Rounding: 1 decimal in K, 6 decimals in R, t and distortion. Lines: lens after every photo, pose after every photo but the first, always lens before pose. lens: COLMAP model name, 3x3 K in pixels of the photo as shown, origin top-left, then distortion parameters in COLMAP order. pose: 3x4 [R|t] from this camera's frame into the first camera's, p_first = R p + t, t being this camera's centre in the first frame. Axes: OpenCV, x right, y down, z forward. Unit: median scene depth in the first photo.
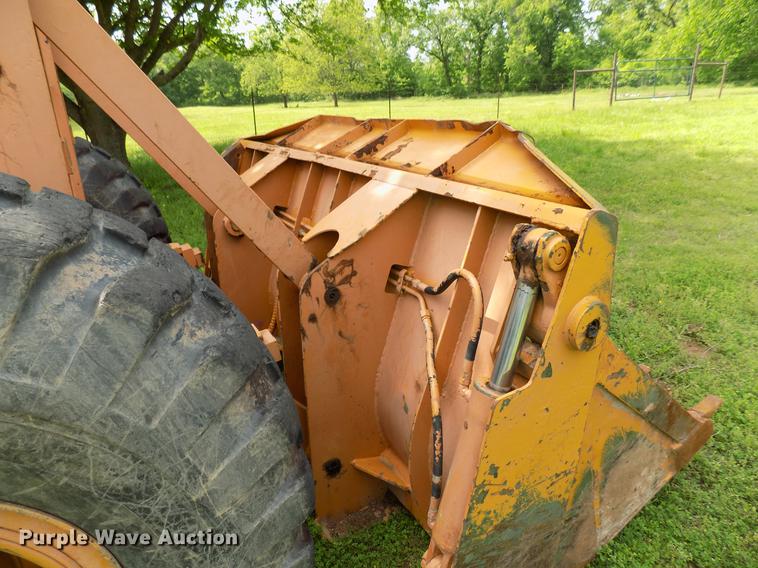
lens RADIAL K [[509.3, 0, 382.3], [0, 509.3, 284.4], [0, 0, 1]] dist [-0.075365, 0.071616]
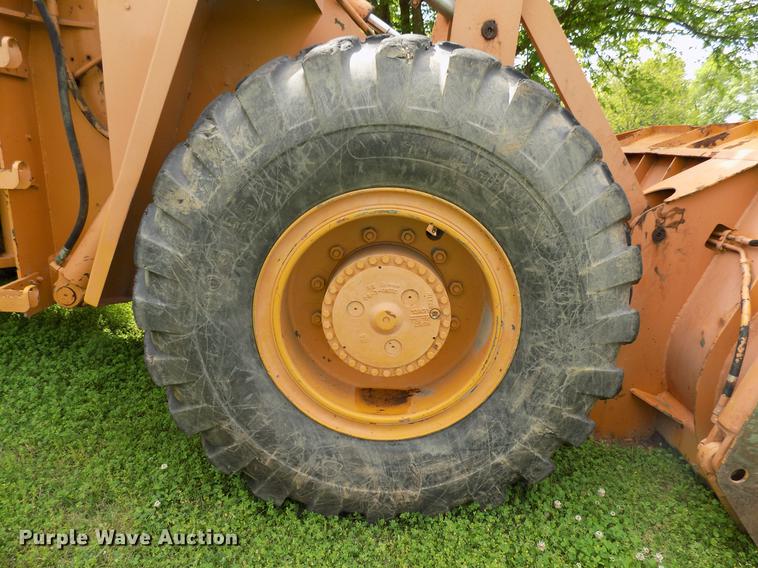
lens RADIAL K [[509.3, 0, 382.3], [0, 509.3, 284.4], [0, 0, 1]] dist [-0.075365, 0.071616]
pose [[0.860118, 0.226412, -0.457093, -0.093390], [-0.268257, 0.962946, -0.027808, 0.354815], [0.433860, 0.146537, 0.888984, -0.356411]]
